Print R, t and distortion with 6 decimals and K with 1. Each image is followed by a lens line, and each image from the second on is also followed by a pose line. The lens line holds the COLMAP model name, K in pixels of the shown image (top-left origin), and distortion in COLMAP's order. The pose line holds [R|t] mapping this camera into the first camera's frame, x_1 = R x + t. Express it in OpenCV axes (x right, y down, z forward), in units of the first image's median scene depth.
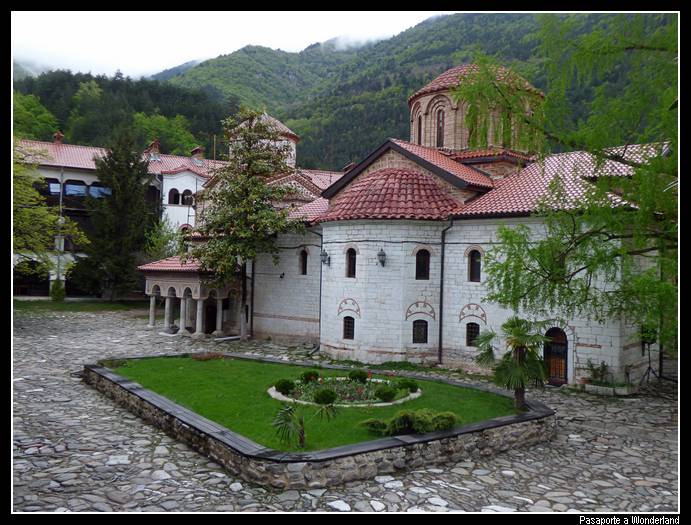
lens RADIAL K [[660.0, 0, 347.6], [0, 660.0, 271.6], [0, 0, 1]] dist [0.003393, -0.004345]
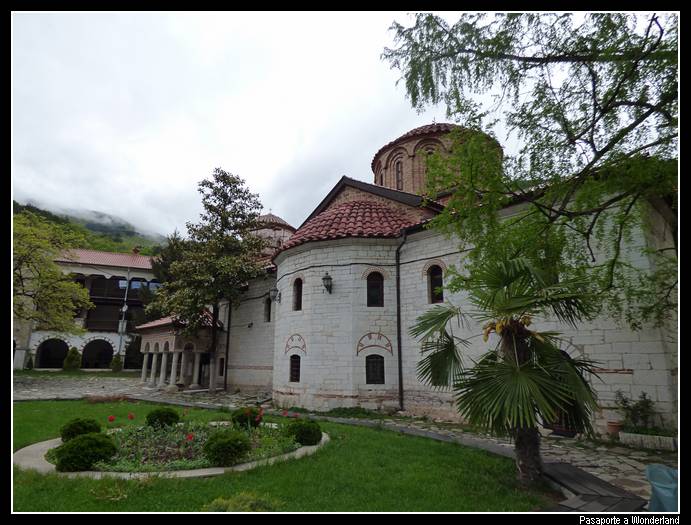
lens RADIAL K [[444.5, 0, 324.1], [0, 444.5, 262.2], [0, 0, 1]] dist [0.001410, -0.020733]
pose [[0.995733, -0.033291, -0.086061, 0.098327], [0.013843, 0.975988, -0.217382, 0.079585], [0.091232, 0.215263, 0.972285, 0.423124]]
